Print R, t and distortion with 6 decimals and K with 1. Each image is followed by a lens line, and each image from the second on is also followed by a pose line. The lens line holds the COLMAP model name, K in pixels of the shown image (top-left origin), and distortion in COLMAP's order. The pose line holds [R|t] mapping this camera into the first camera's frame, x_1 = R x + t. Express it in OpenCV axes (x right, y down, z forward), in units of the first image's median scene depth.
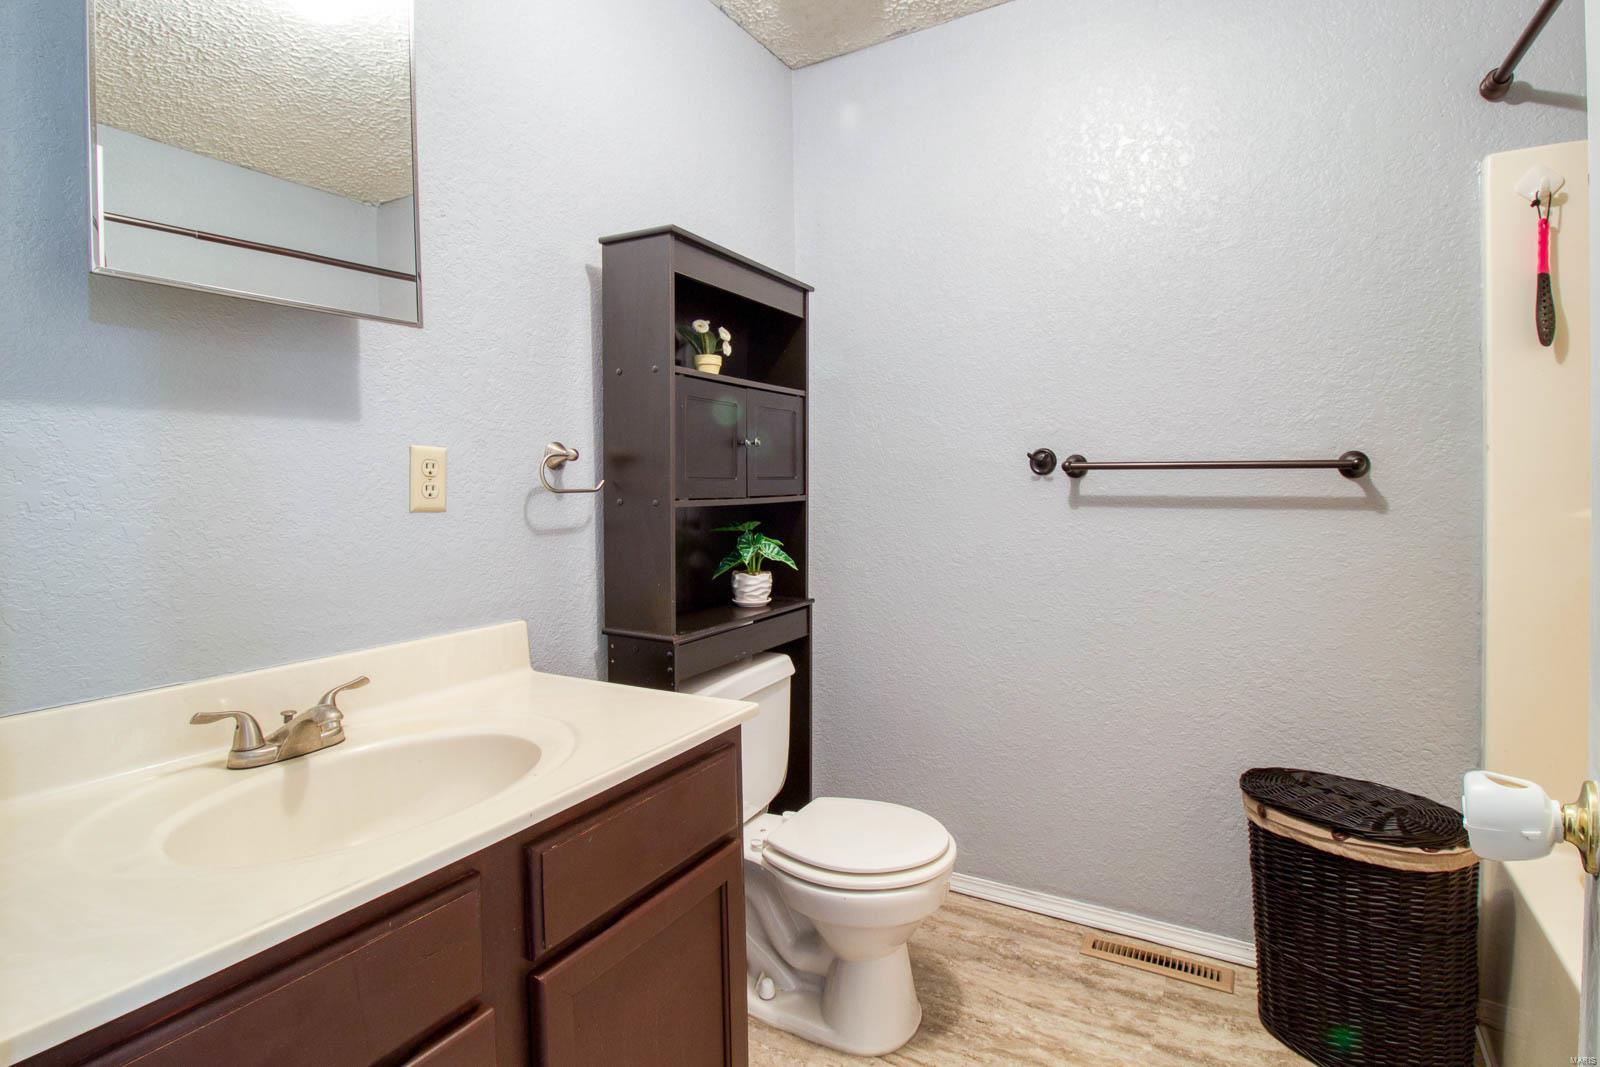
lens RADIAL K [[774.1, 0, 817.5], [0, 774.1, 506.3], [0, 0, 1]] dist [0.002407, -0.014057]
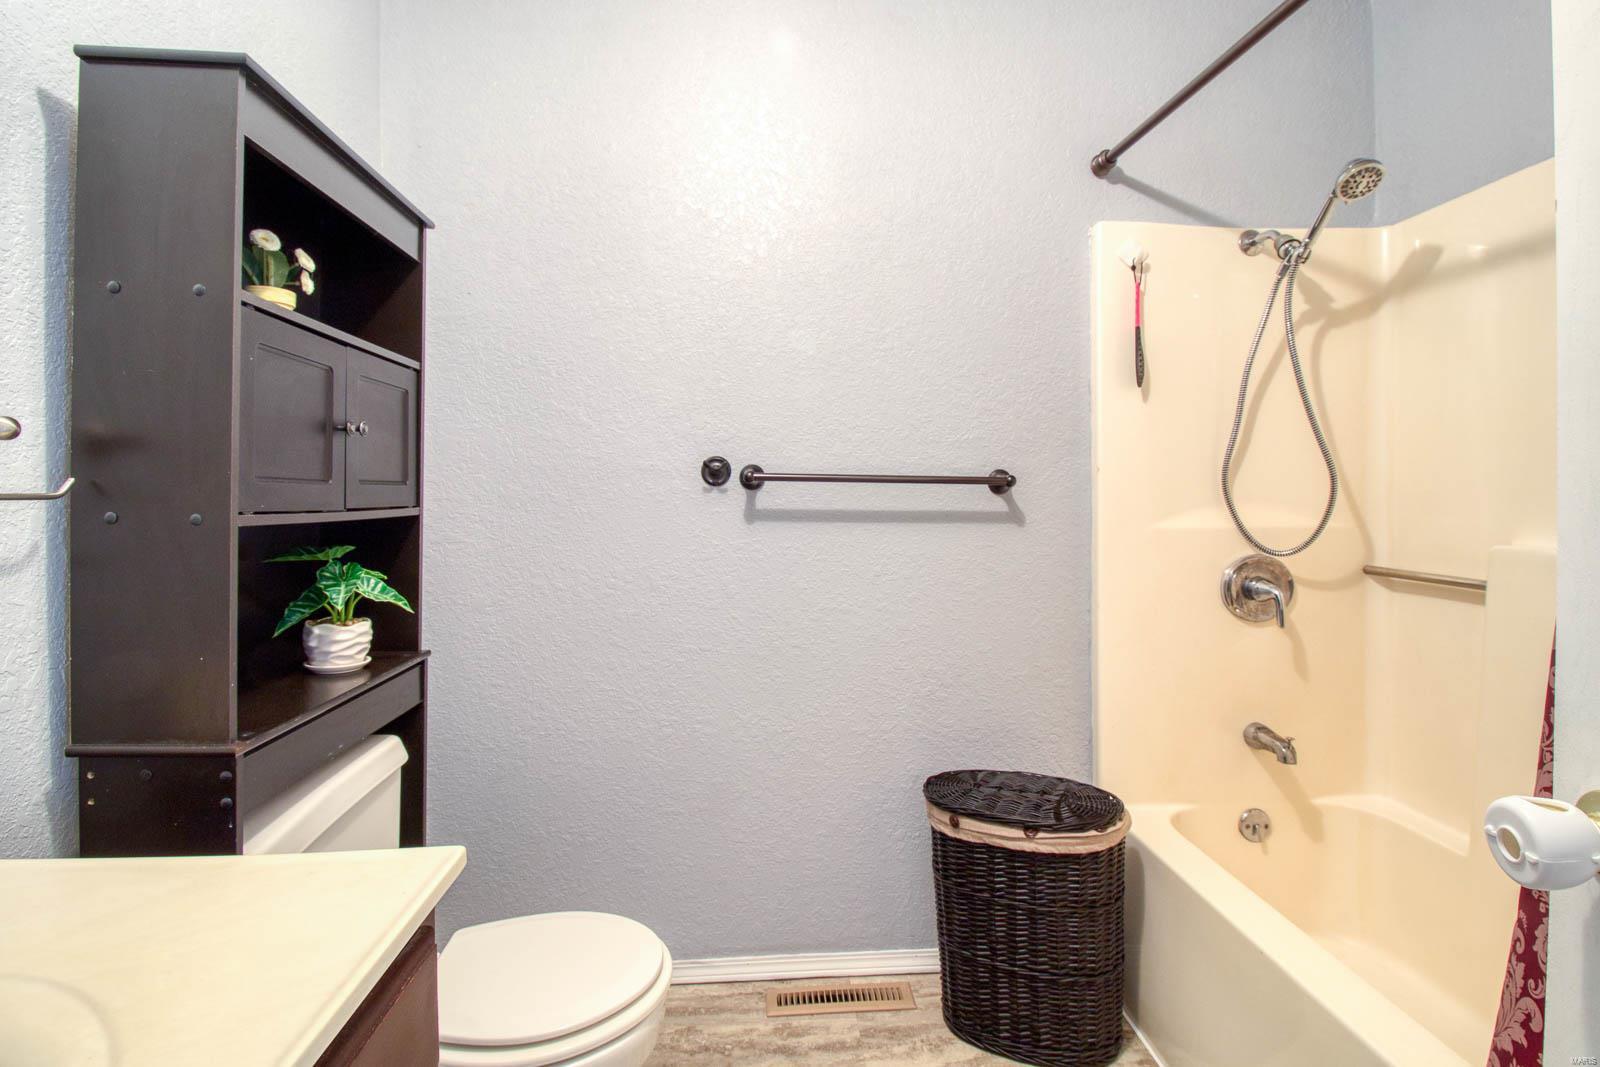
lens RADIAL K [[774.1, 0, 817.5], [0, 774.1, 506.3], [0, 0, 1]] dist [0.002407, -0.014057]
pose [[0.827579, 0.005626, 0.561320, -0.132188], [0.003954, 0.999867, -0.015850, -0.002844], [-0.561335, 0.015337, 0.827447, 0.230936]]
